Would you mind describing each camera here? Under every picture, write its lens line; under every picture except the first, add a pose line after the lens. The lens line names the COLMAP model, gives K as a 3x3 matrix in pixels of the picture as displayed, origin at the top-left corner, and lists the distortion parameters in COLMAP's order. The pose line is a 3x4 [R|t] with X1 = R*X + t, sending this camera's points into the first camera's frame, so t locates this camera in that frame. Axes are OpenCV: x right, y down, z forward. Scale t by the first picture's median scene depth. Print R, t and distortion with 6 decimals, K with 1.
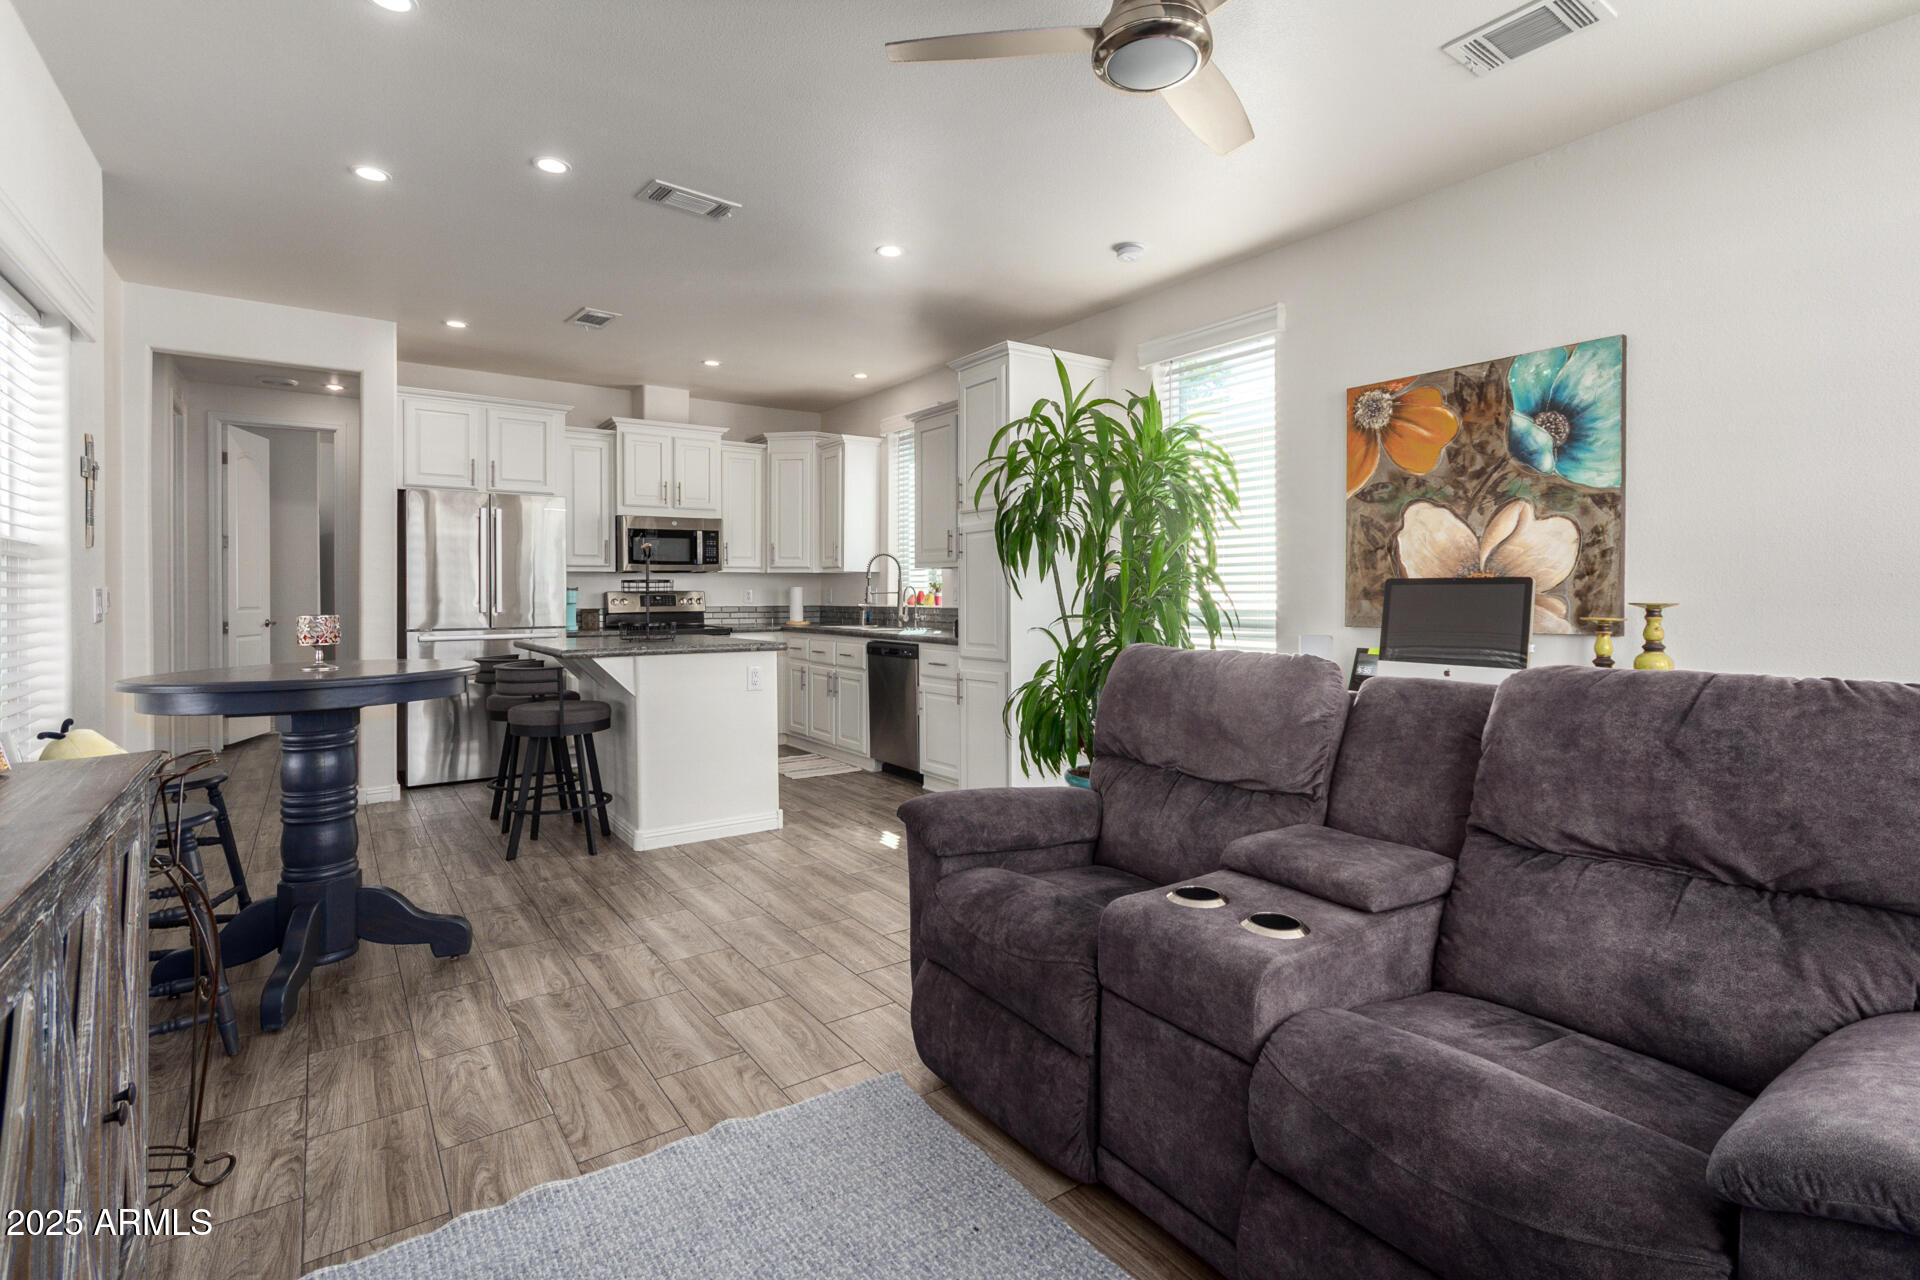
lens RADIAL K [[893.8, 0, 970.3], [0, 893.8, 597.2], [0, 0, 1]] dist [0.000822, 0.000034]
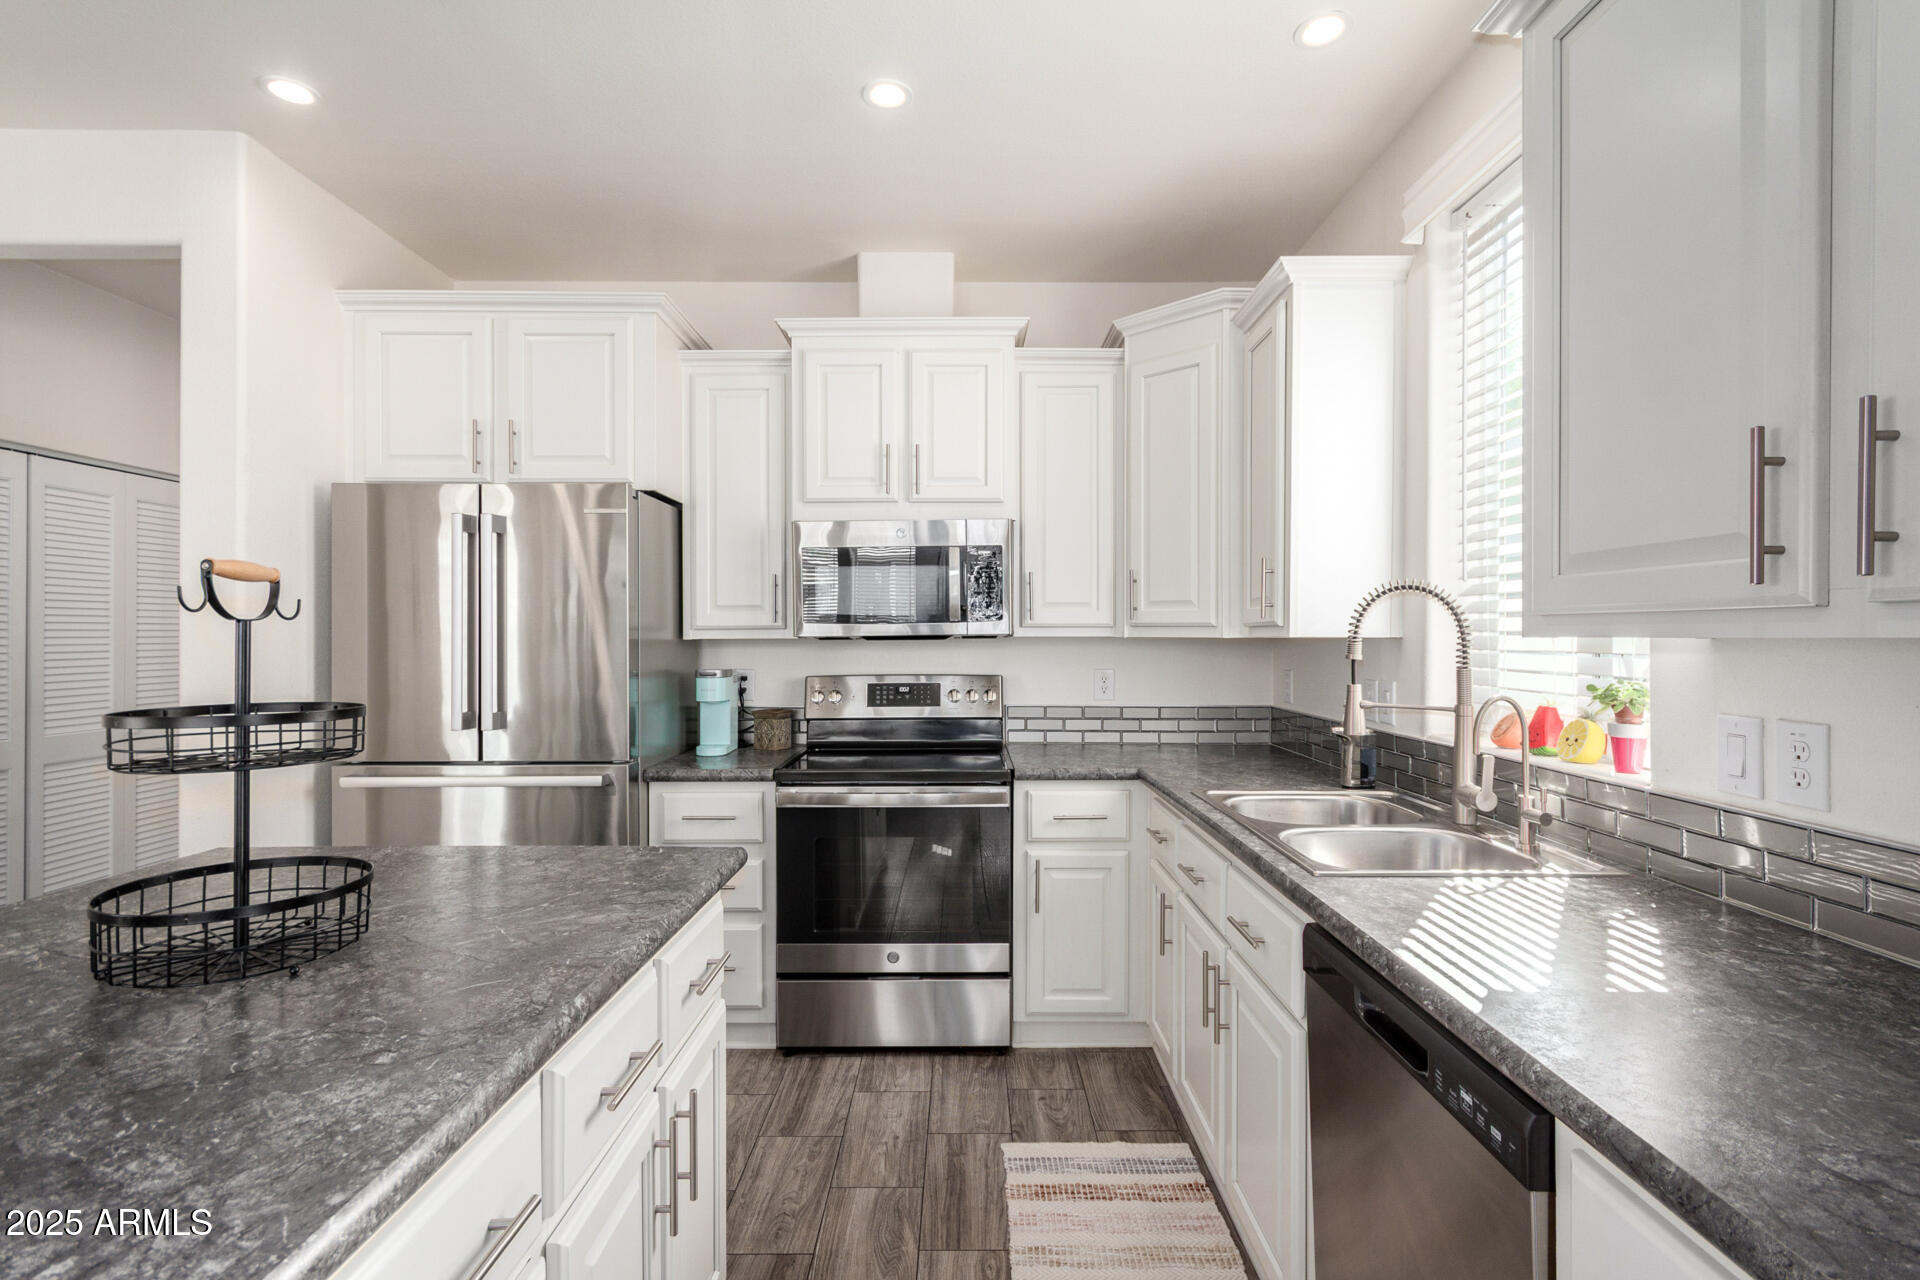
lens RADIAL K [[873.5, 0, 962.5], [0, 873.5, 632.7], [0, 0, 1]] dist [-0.000684, -0.000877]
pose [[0.812232, -0.000697, -0.583335, -0.043460], [-0.002722, 0.999984, -0.004984, -0.029313], [0.583329, 0.005636, 0.812217, 0.650929]]
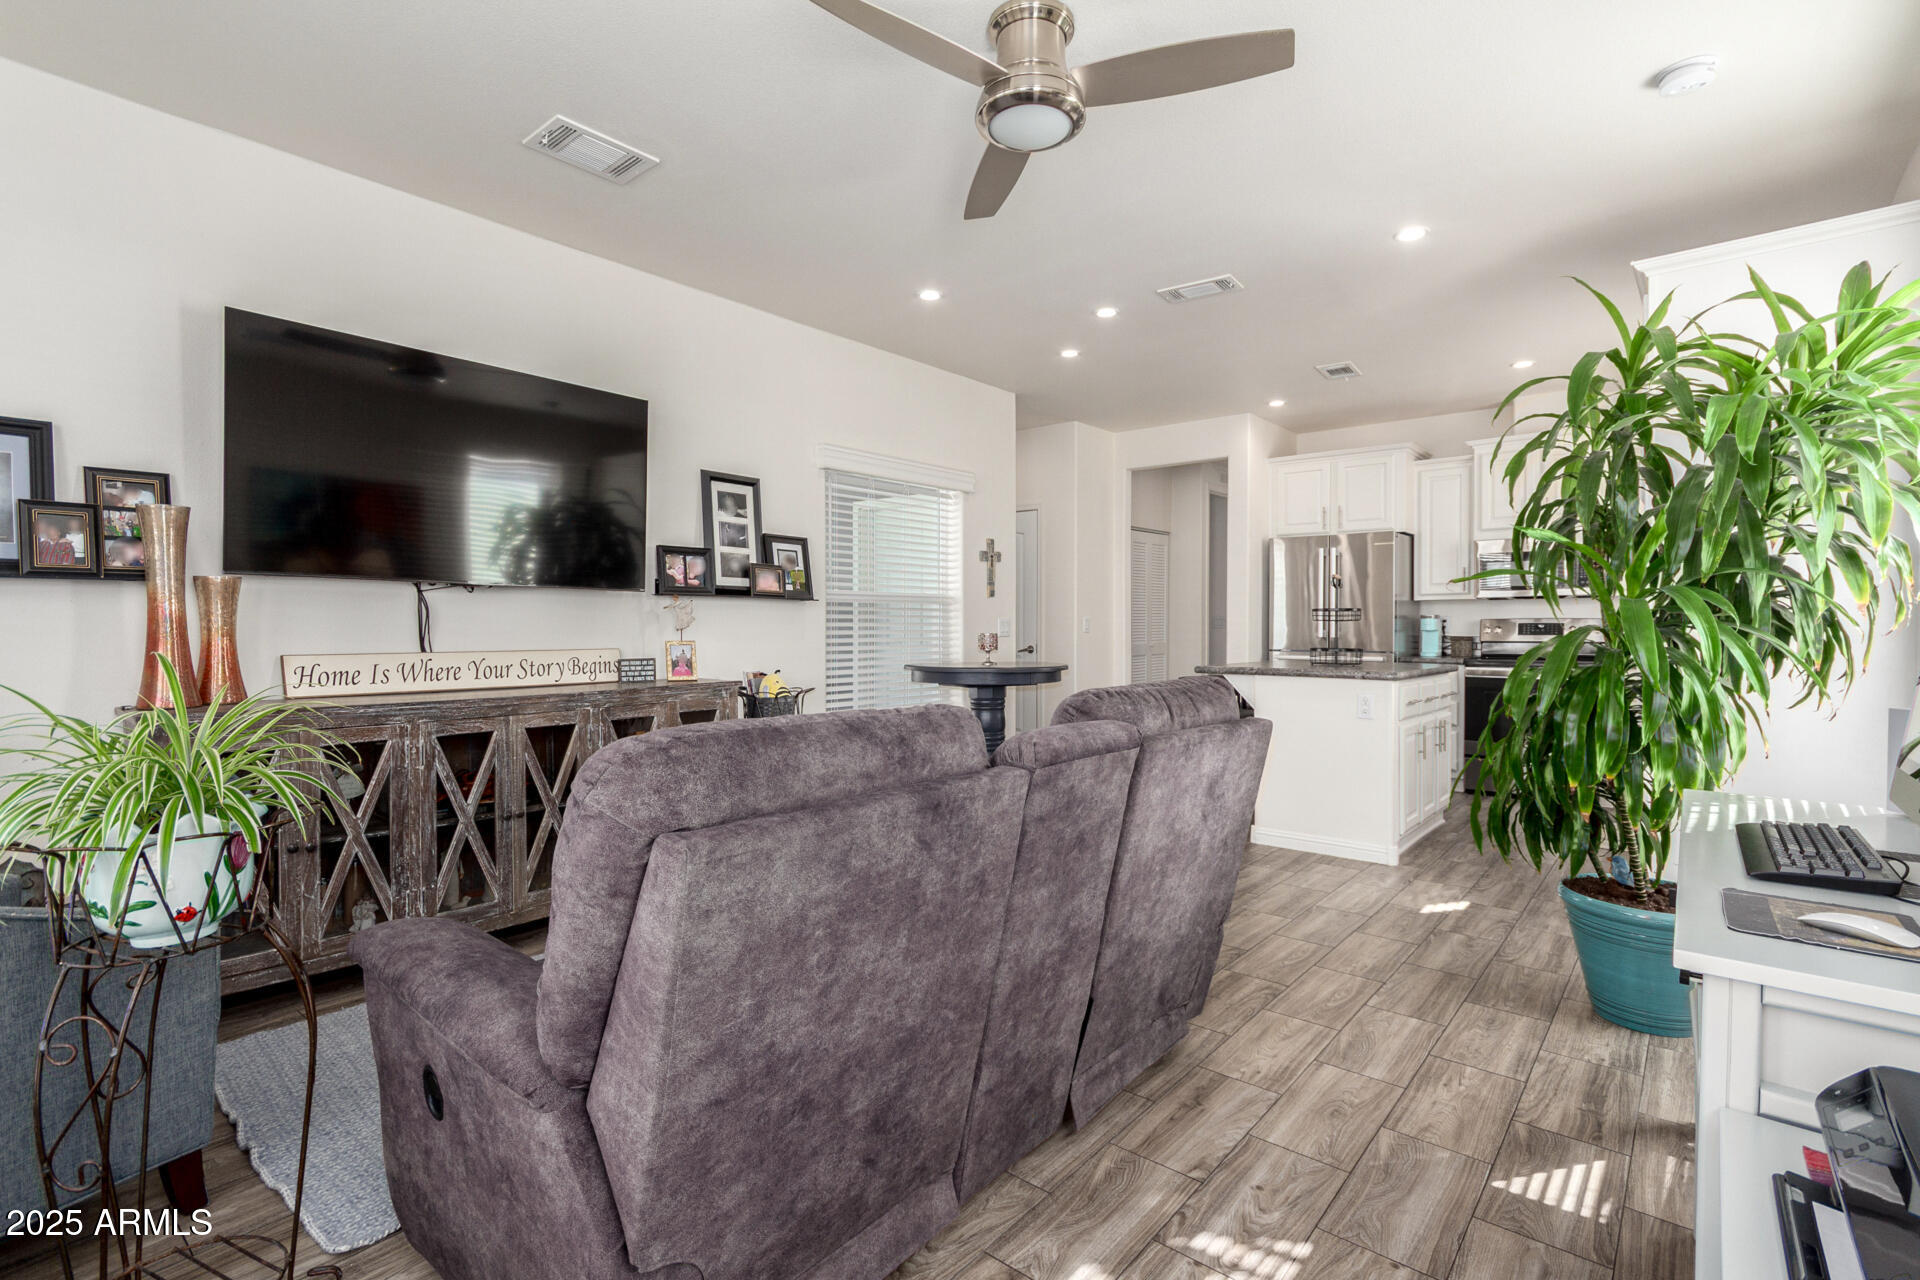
lens RADIAL K [[886.7, 0, 960.0], [0, 886.7, 640.0], [0, 0, 1]] dist [-0.015183, -0.000160]
pose [[0.247622, 0.018067, -0.968688, 0.389279], [-0.005265, 0.999836, 0.017302, 0.002436], [0.968842, 0.000816, 0.247677, 0.211290]]
